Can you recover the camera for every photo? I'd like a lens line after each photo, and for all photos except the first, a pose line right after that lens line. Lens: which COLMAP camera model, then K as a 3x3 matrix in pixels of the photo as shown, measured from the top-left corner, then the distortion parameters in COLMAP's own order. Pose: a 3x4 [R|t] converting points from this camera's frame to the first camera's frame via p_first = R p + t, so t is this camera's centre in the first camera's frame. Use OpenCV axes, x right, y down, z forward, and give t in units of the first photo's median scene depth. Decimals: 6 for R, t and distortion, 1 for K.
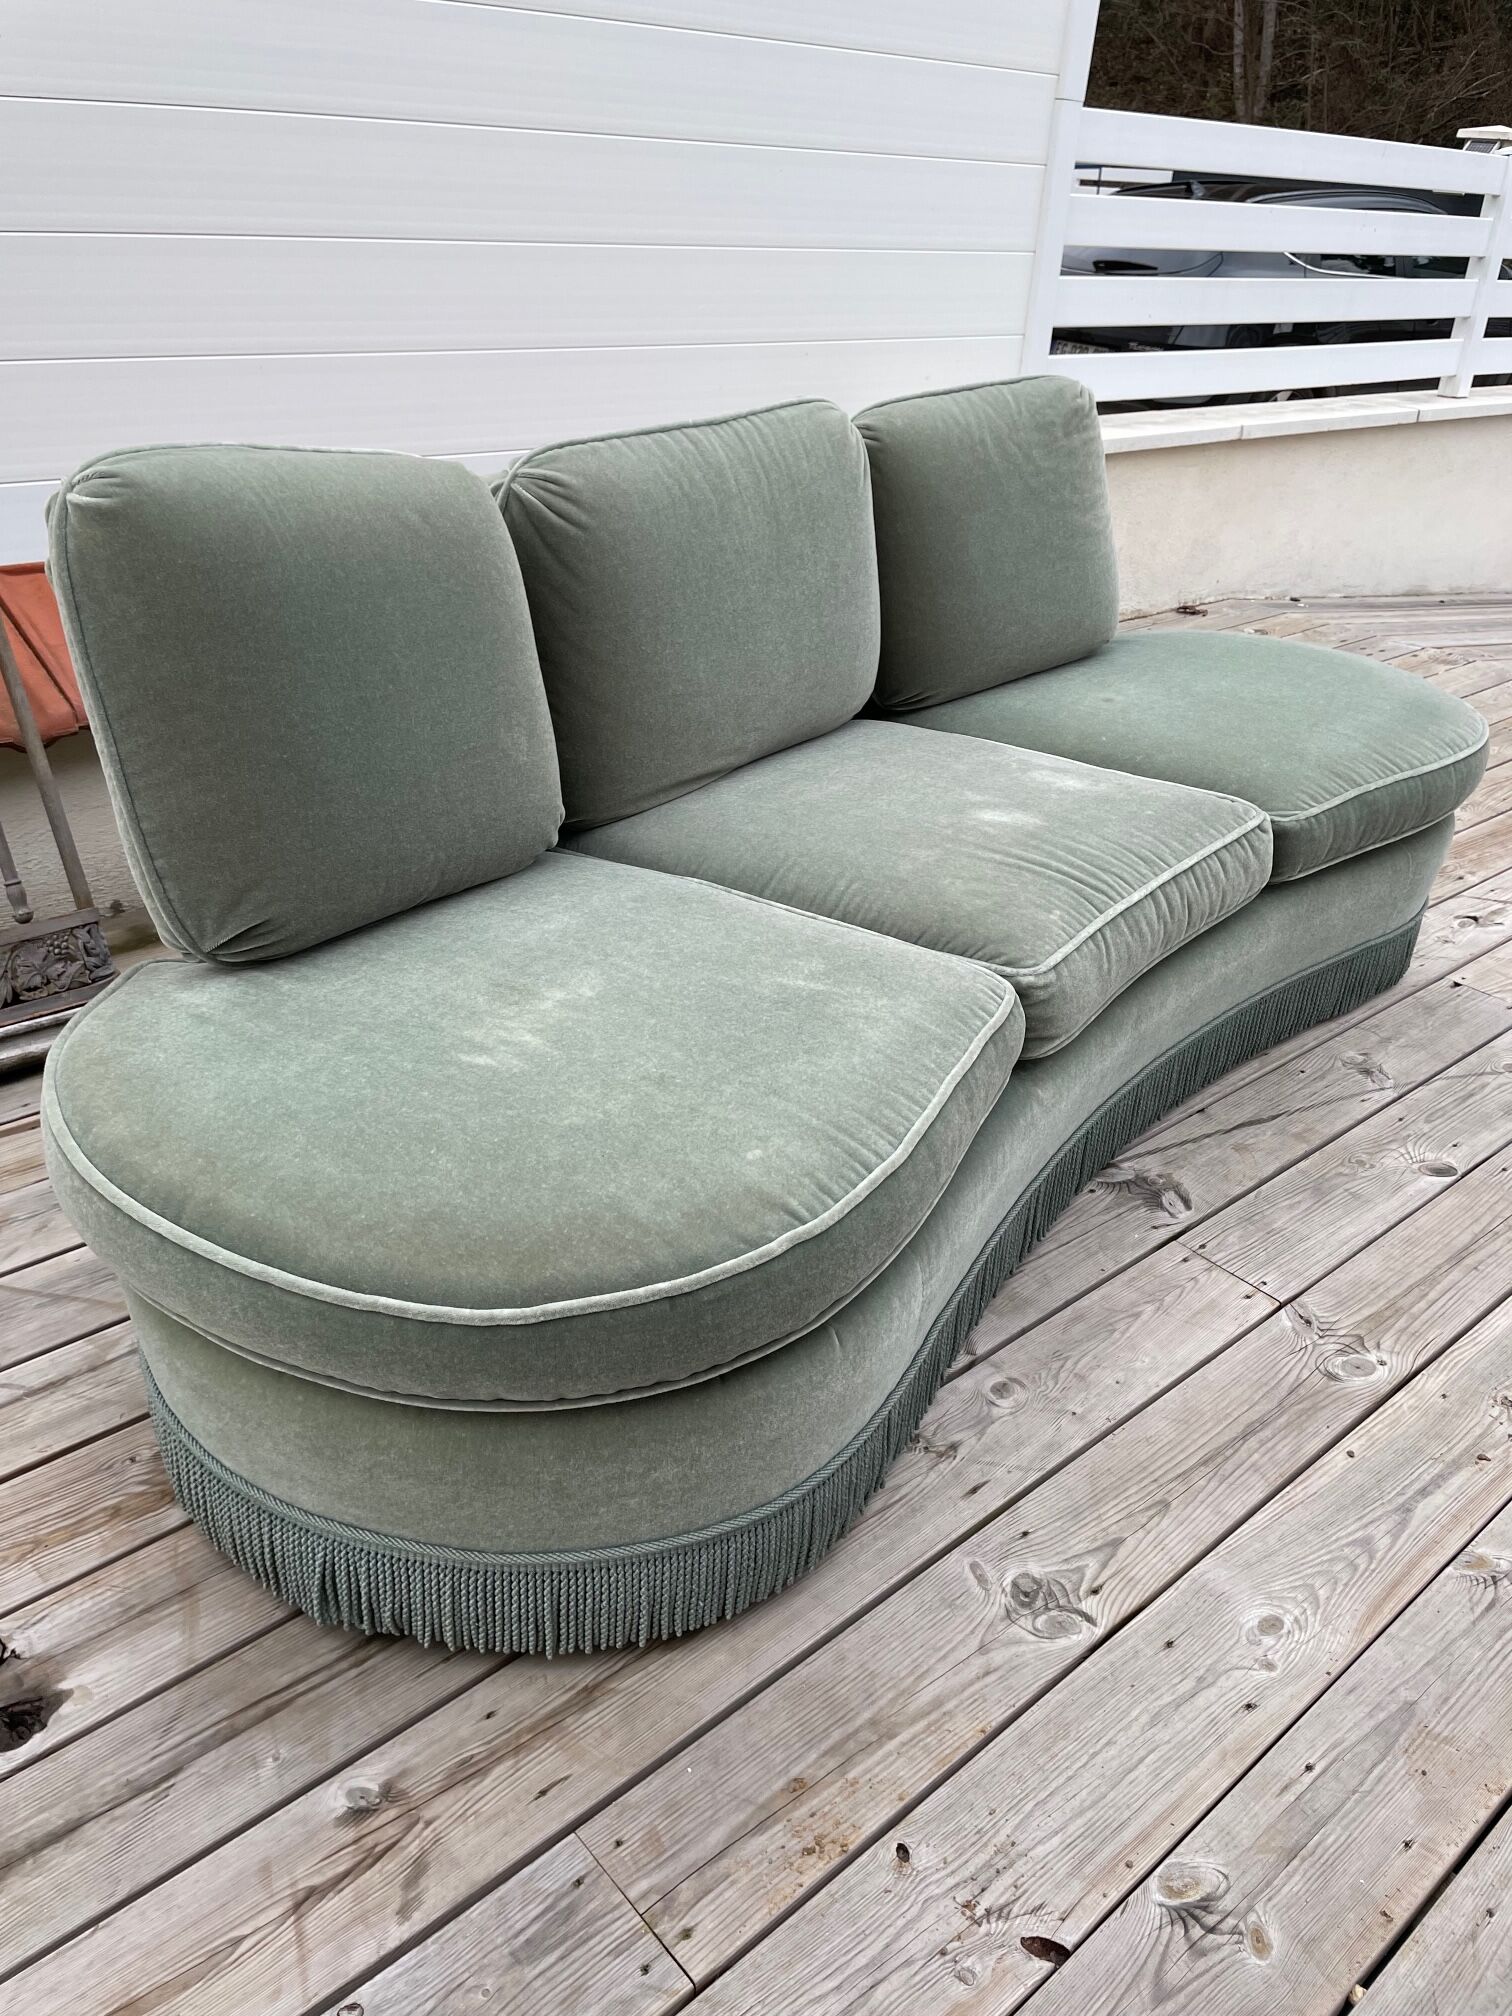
lens RADIAL K [[1528.8, 0, 746.4], [0, 1528.8, 992.3], [0, 0, 1]] dist [0.084671, -0.110966]
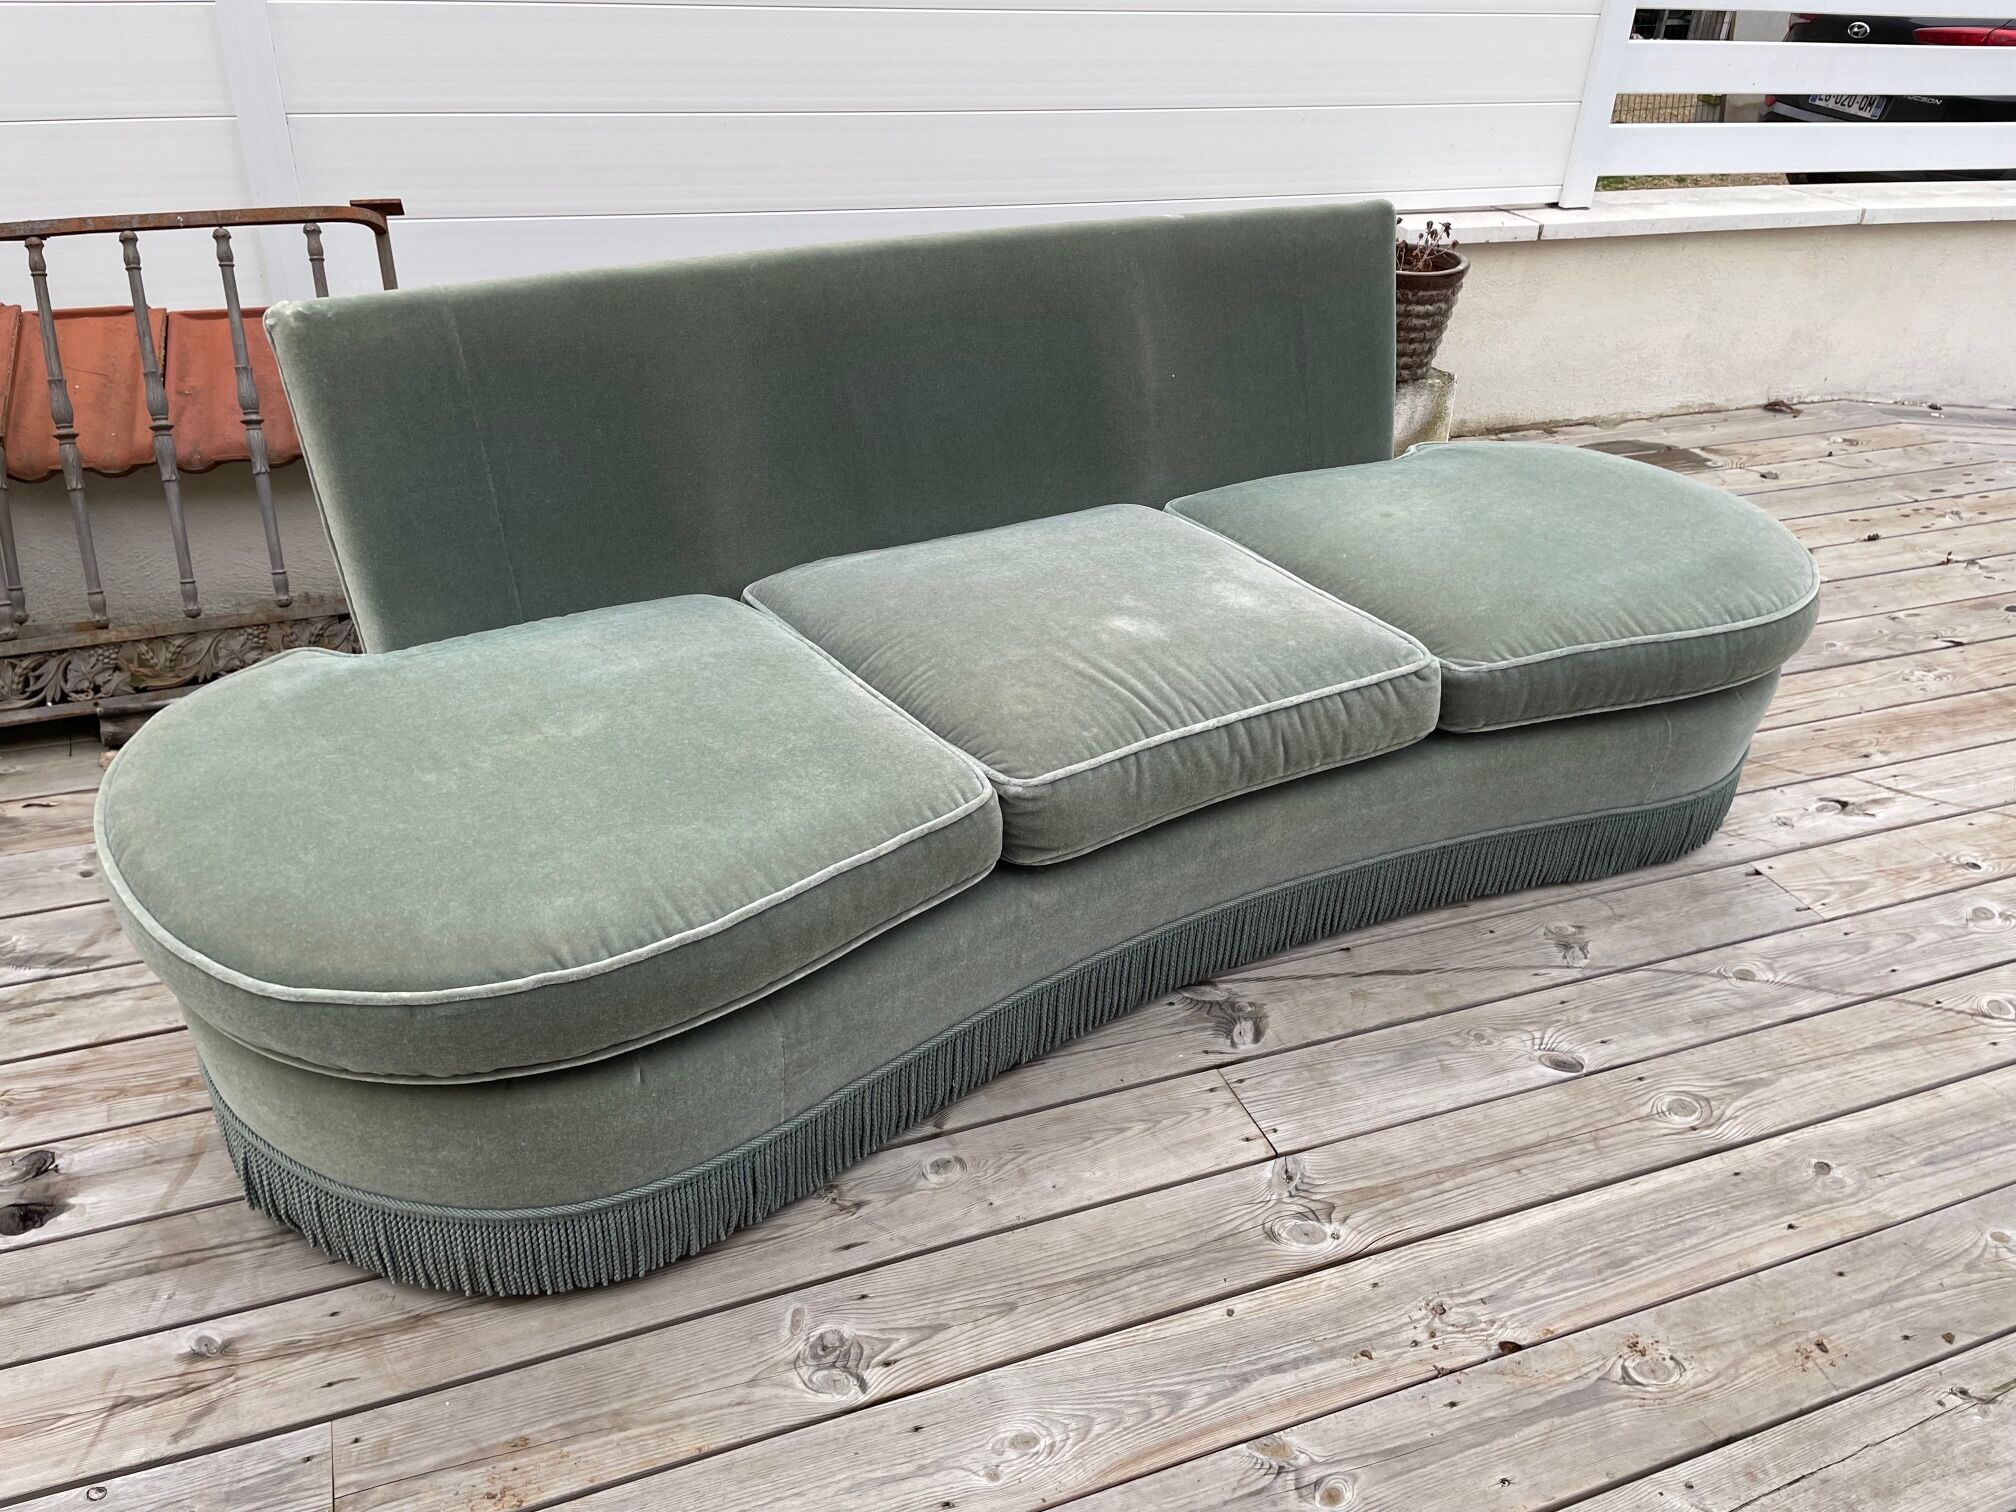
lens RADIAL K [[1528.8, 0, 996.1], [0, 1528.8, 744.7], [0, 0, 1]] dist [0.084671, -0.110966]
pose [[0.939143, 0.164211, -0.301738, 0.536822], [-0.155932, 0.986424, 0.051501, -0.099565], [0.306099, -0.001316, 0.951999, 0.007064]]
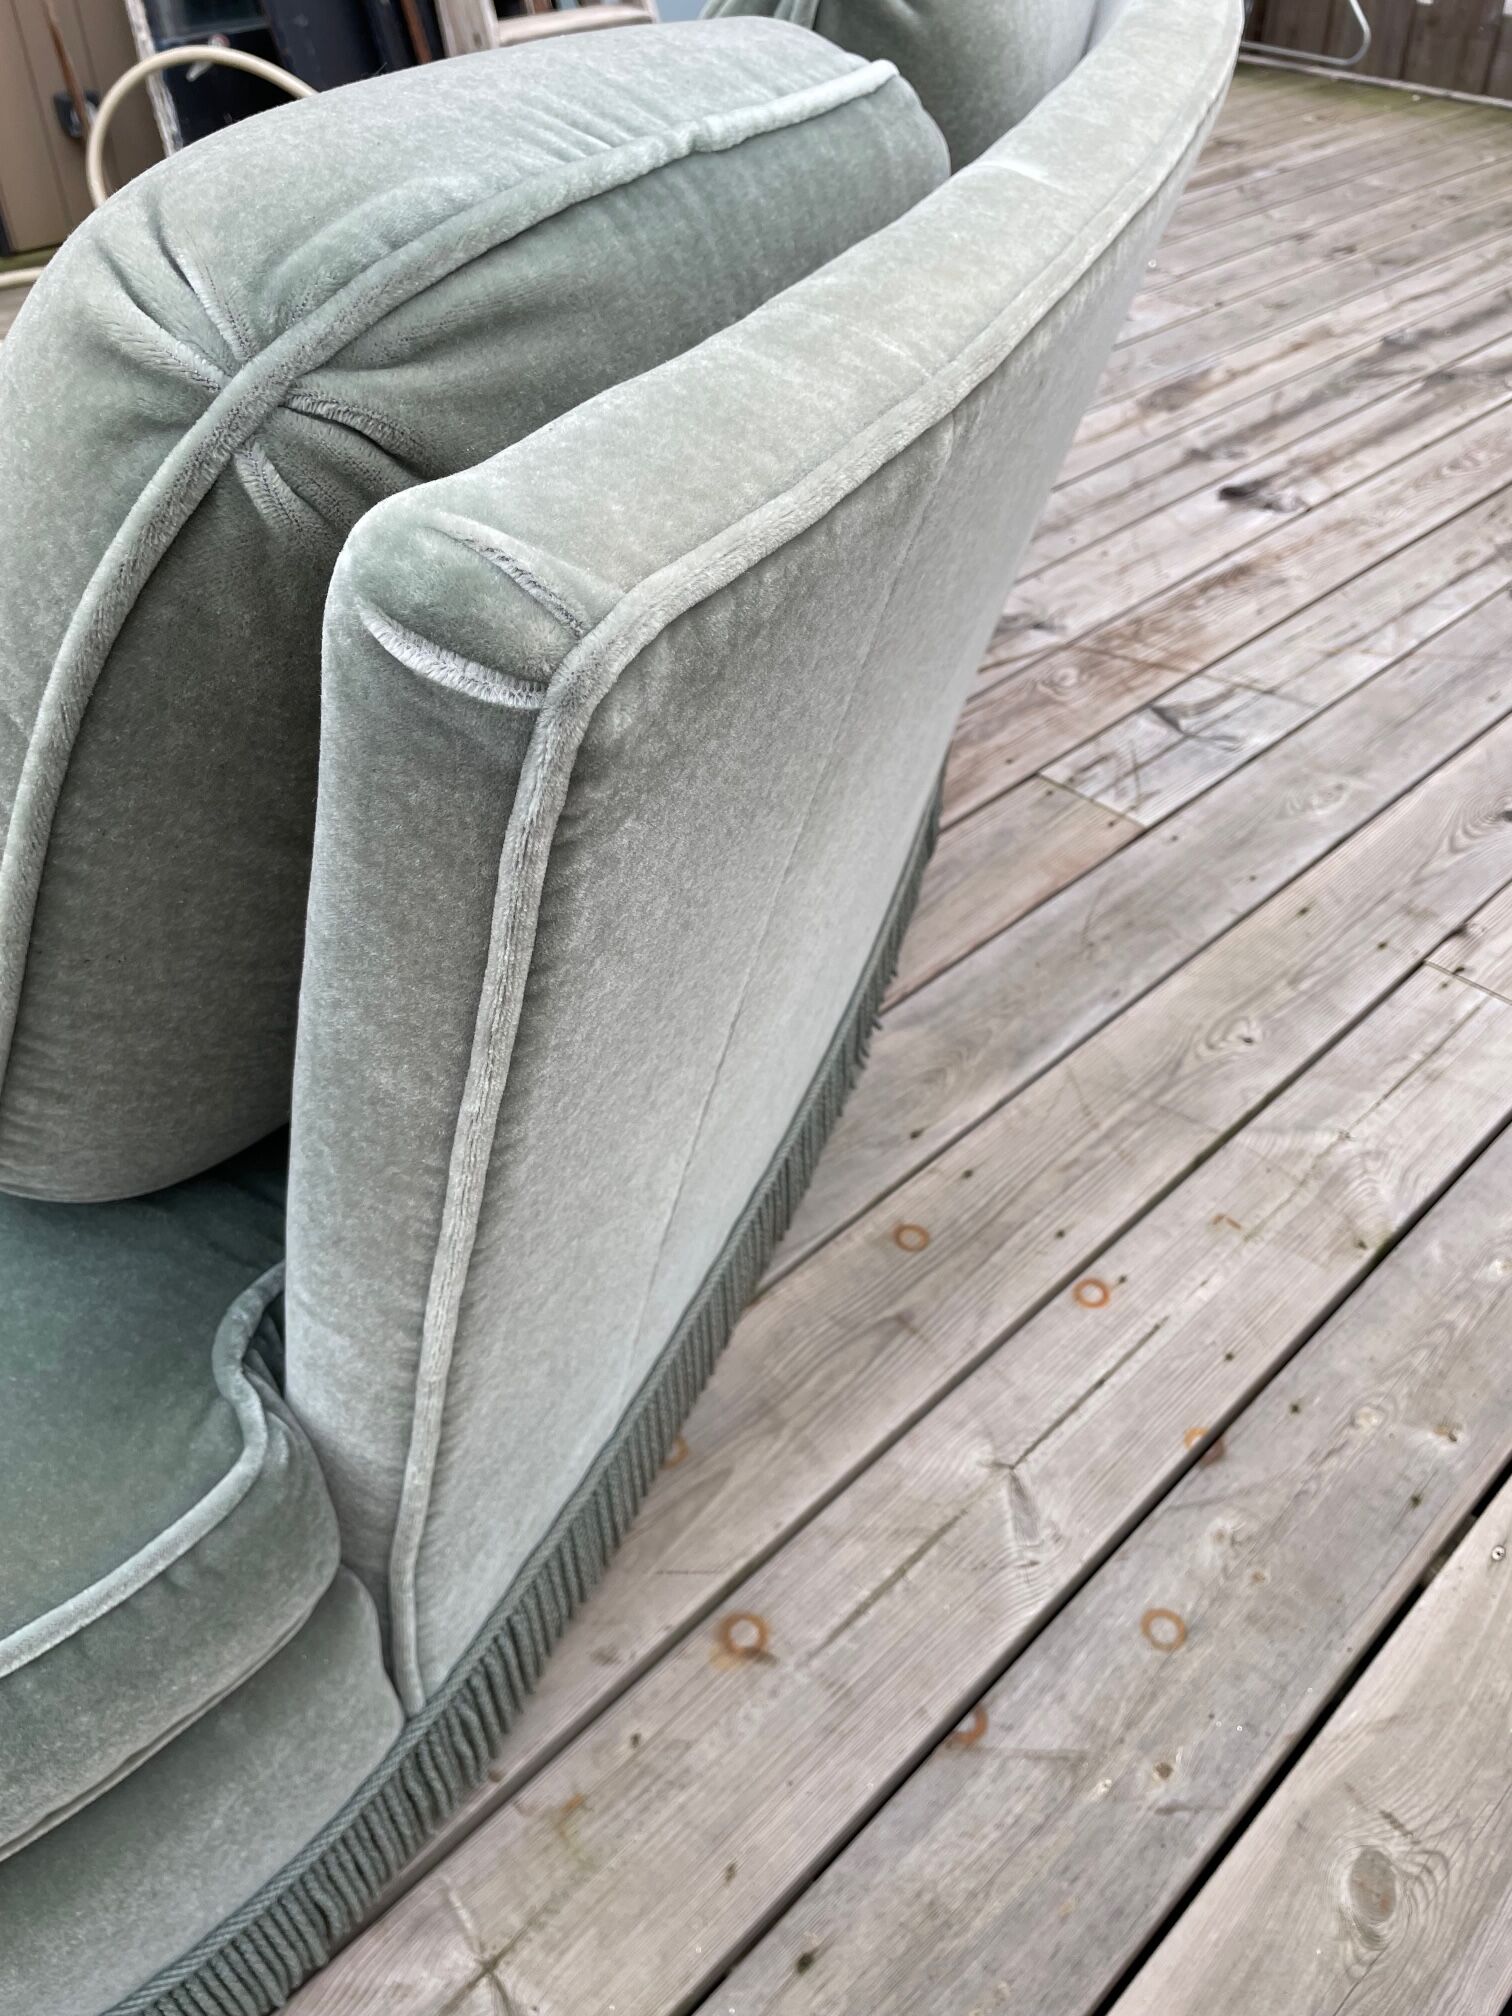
lens RADIAL K [[1528.8, 0, 762.2], [0, 1528.8, 963.4], [0, 0, 1]] dist [0.084671, -0.110966]
pose [[-0.998228, 0.002837, -0.059444, 0.169338], [-0.054276, 0.366285, 0.928918, -0.851502], [0.024409, 0.930498, -0.365482, 1.868801]]
